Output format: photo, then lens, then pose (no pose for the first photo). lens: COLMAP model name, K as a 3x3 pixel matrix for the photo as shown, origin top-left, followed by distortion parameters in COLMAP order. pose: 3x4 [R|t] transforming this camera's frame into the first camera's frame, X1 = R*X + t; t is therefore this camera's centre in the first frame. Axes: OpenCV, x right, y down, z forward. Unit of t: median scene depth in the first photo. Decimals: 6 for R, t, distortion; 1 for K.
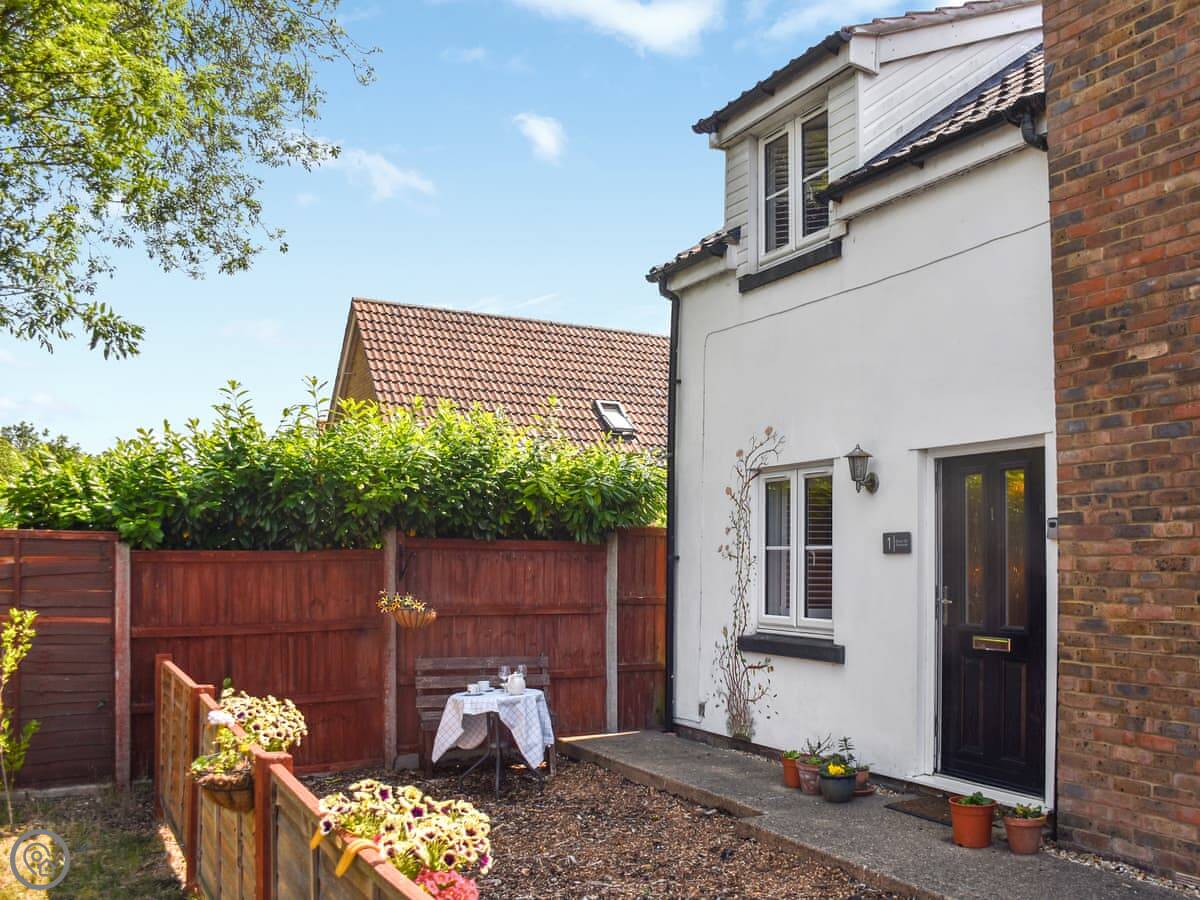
lens RADIAL K [[1071.9, 0, 626.4], [0, 1071.9, 487.9], [0, 0, 1]] dist [-0.136941, 0.115854]
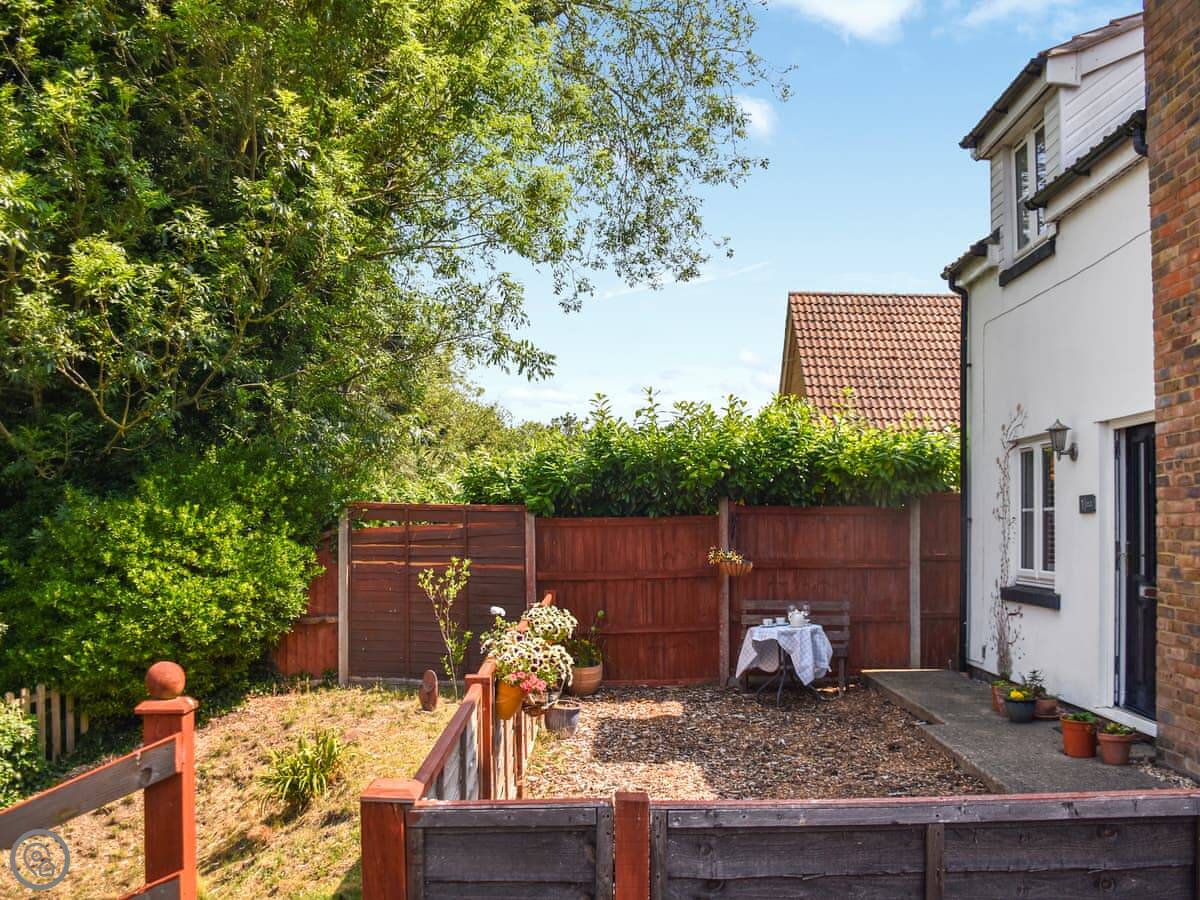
lens RADIAL K [[1102.5, 0, 600.0], [0, 1102.5, 450.0], [0, 0, 1]] dist [-0.108527, 0.090839]
pose [[0.865808, -0.038077, -0.498926, 0.321759], [0.034807, 0.999268, -0.015860, -0.005339], [0.499165, -0.003635, 0.866499, -0.229931]]
